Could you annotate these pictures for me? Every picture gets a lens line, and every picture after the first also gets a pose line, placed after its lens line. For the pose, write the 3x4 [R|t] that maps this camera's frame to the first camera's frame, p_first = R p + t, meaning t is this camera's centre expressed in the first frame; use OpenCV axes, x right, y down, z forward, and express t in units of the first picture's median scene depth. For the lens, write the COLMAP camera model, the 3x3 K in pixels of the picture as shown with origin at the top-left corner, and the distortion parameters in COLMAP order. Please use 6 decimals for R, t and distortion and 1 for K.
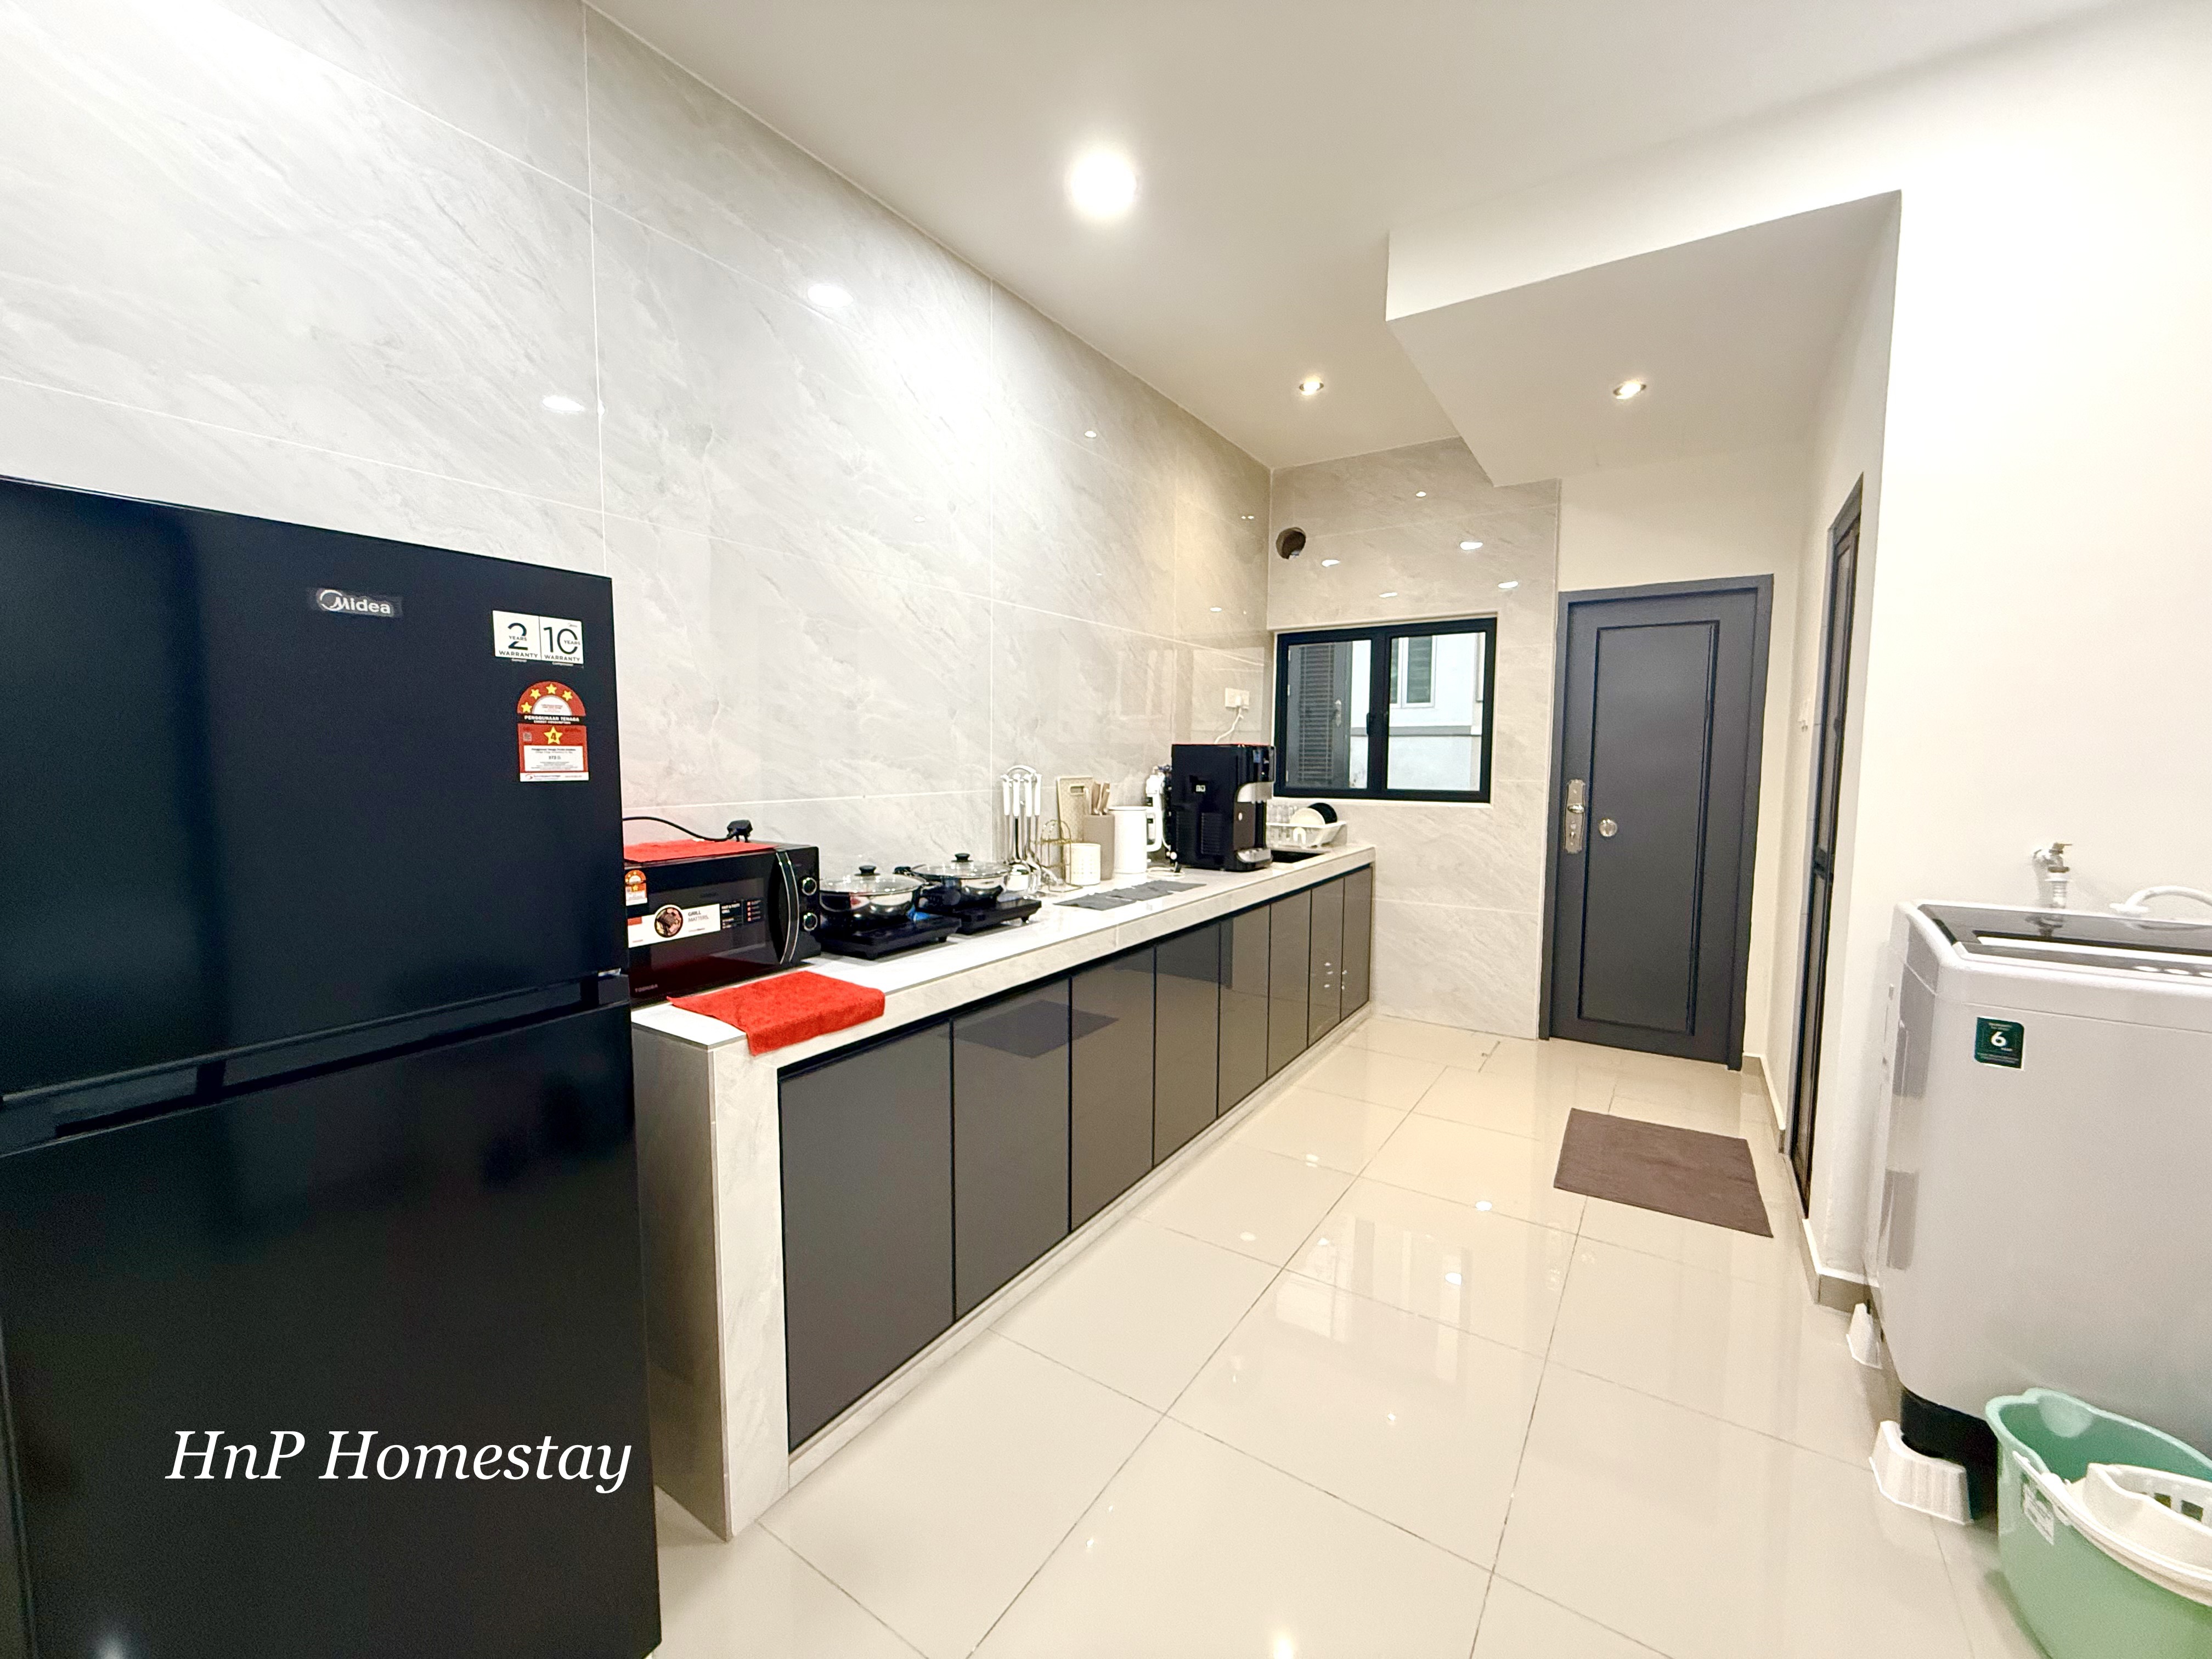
lens RADIAL K [[887.1, 0, 1103.7], [0, 887.1, 826.9], [0, 0, 1]] dist [0.000811, -0.000027]
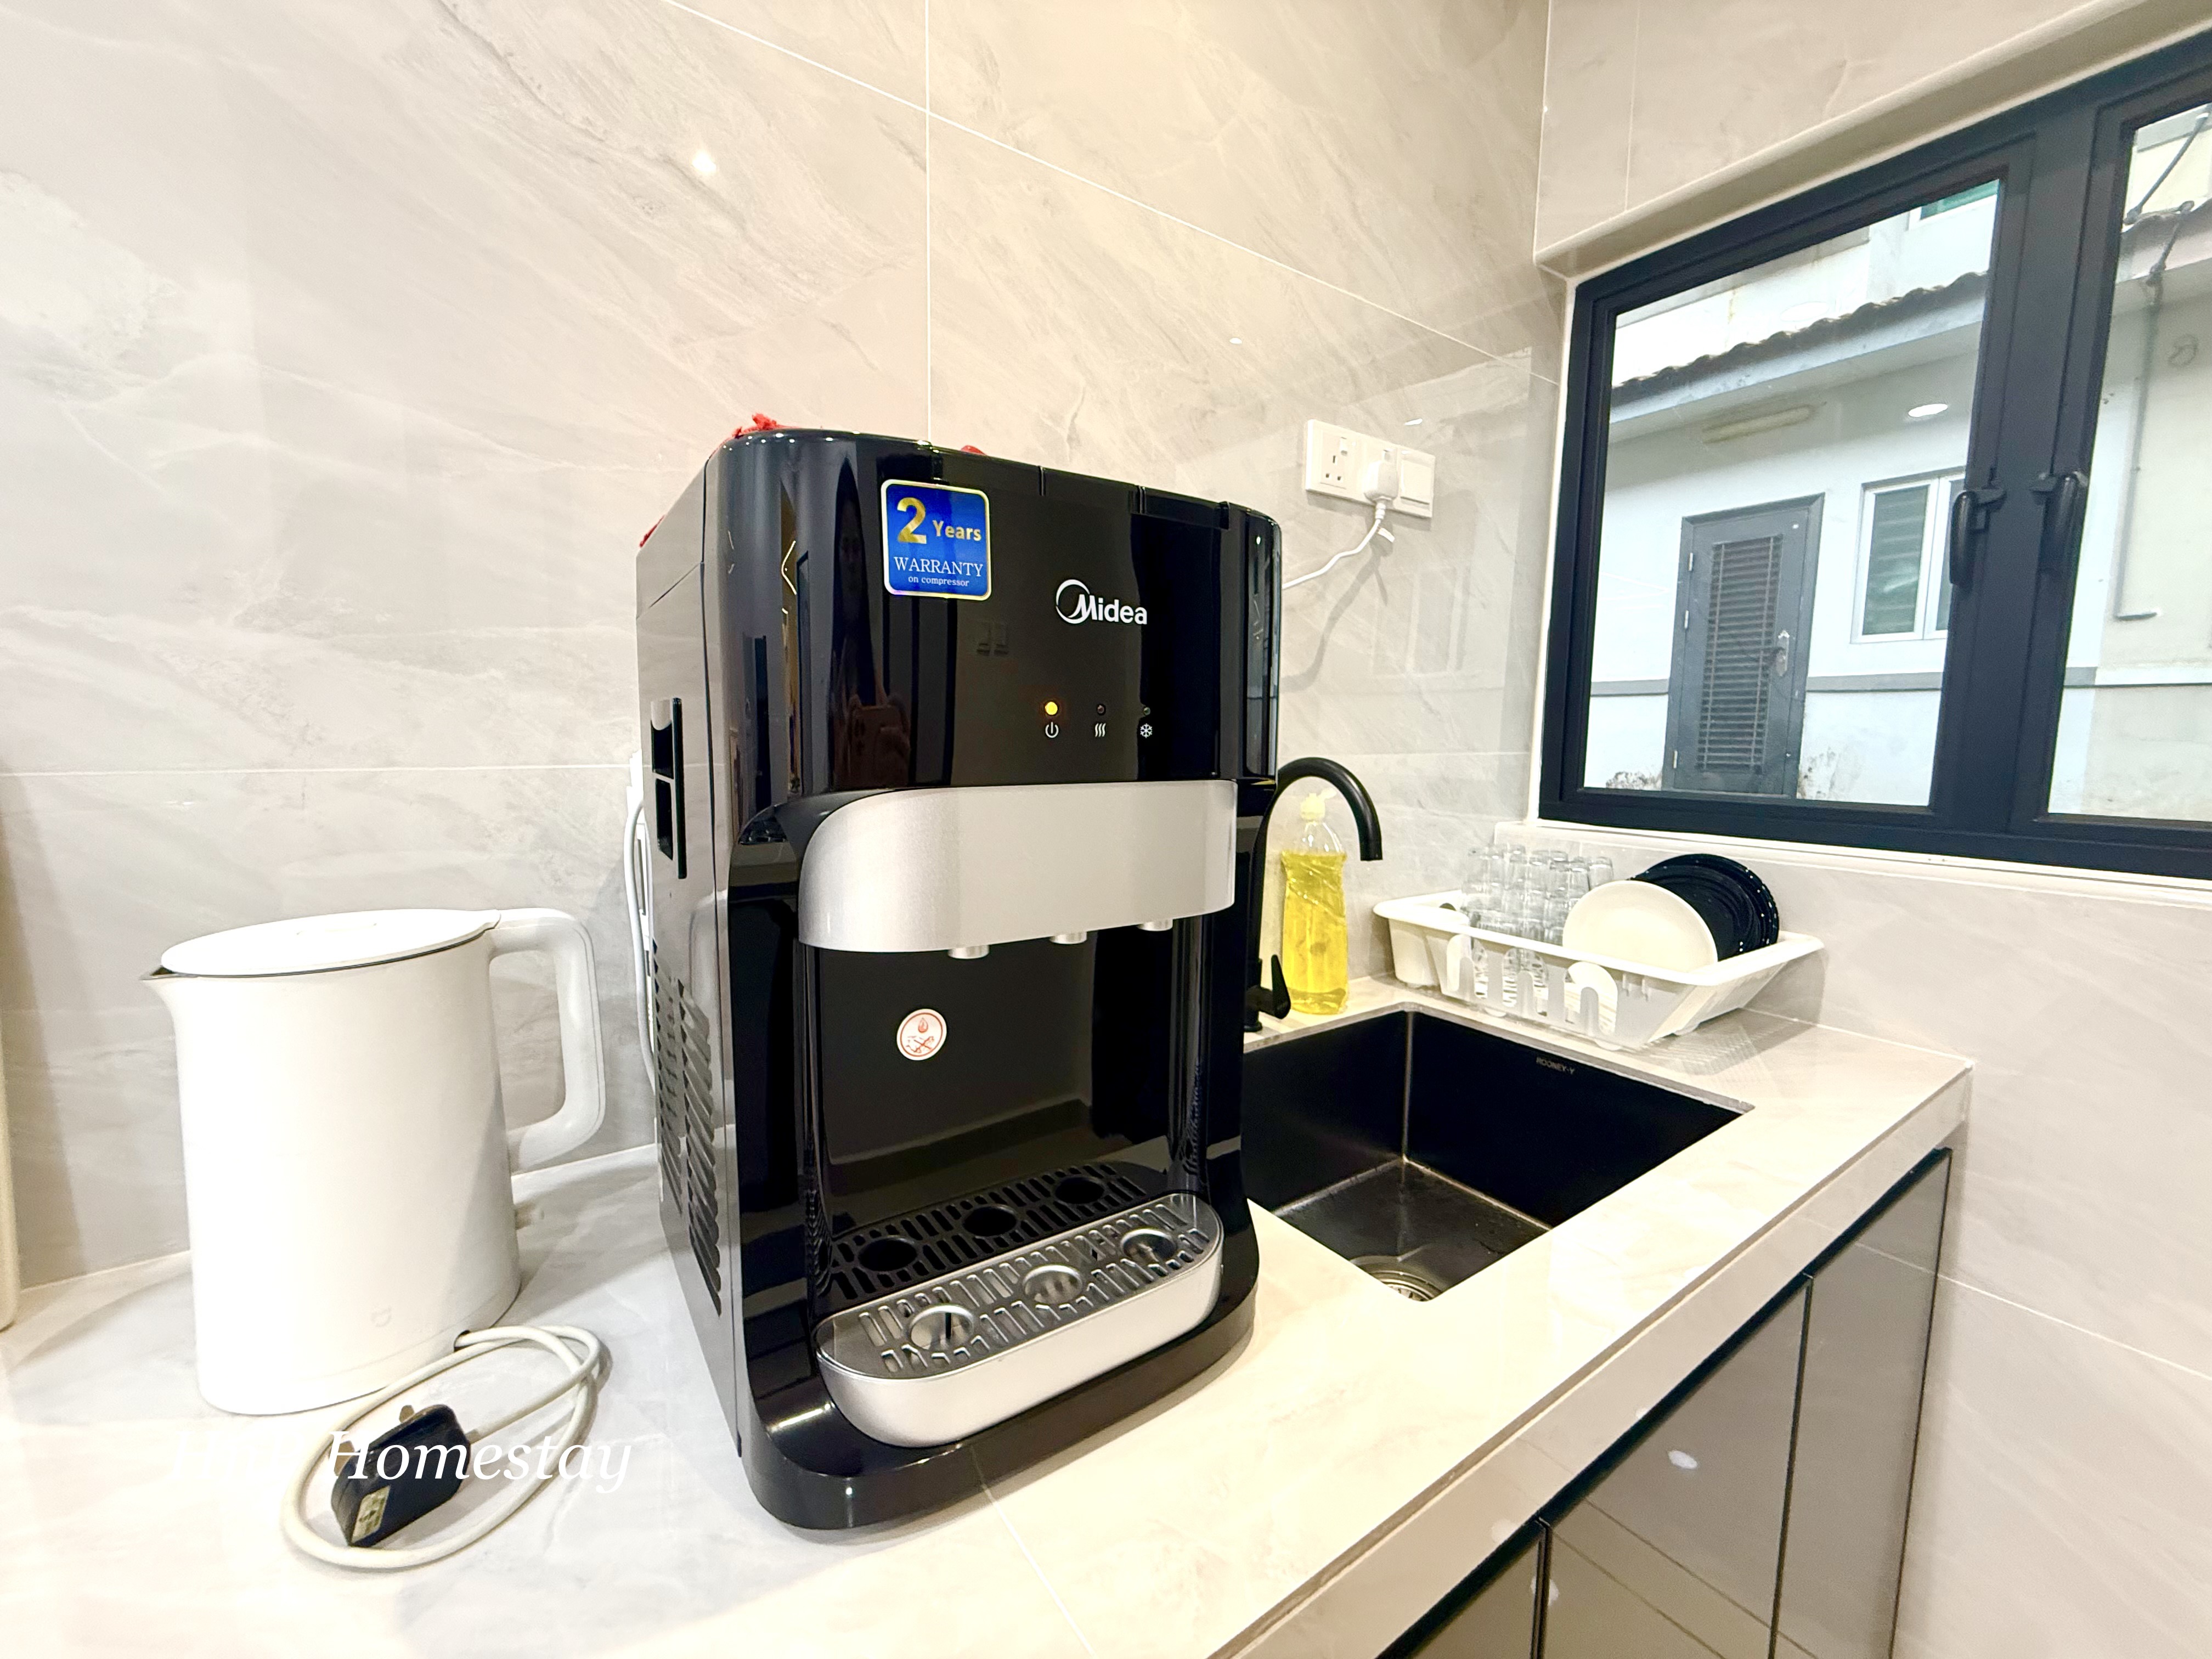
lens RADIAL K [[887.1, 0, 1103.7], [0, 887.1, 826.9], [0, 0, 1]] dist [0.000811, -0.000027]
pose [[0.926222, 0.049980, -0.373651, 0.181081], [-0.038574, 0.998535, 0.037948, -0.038886], [0.375000, -0.020735, 0.926793, 0.703611]]
